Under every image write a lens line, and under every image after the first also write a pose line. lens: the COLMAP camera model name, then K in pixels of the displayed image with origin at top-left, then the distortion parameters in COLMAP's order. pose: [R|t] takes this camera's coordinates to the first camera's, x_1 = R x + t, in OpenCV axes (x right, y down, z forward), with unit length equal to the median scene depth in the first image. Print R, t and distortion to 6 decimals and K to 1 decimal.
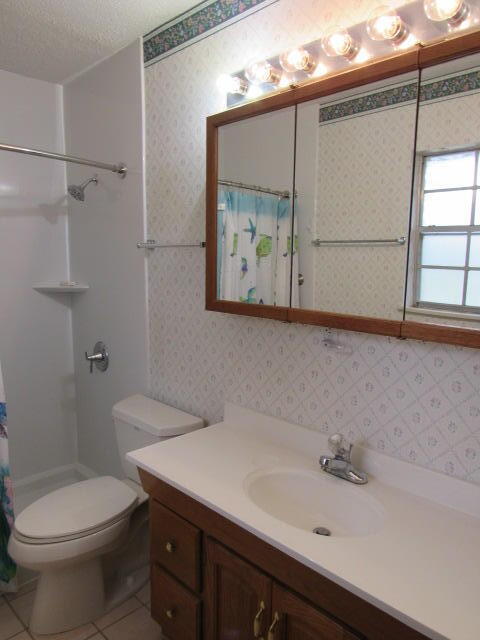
lens RADIAL K [[455.4, 0, 241.1], [0, 455.4, 322.2], [0, 0, 1]] dist [-0.018810, 0.002560]
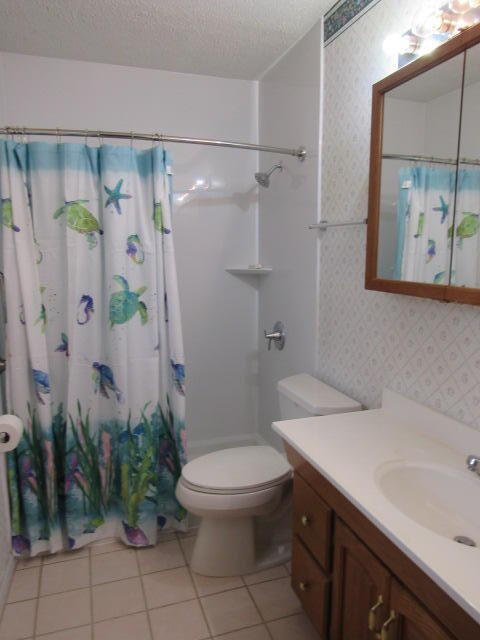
lens RADIAL K [[455.4, 0, 240.6], [0, 455.4, 320.4], [0, 0, 1]] dist [-0.018810, 0.002560]
pose [[0.899633, 0.060305, -0.432463, 0.097434], [-0.055055, 0.998179, 0.024663, 0.028240], [0.433163, 0.001622, 0.901314, 0.022303]]
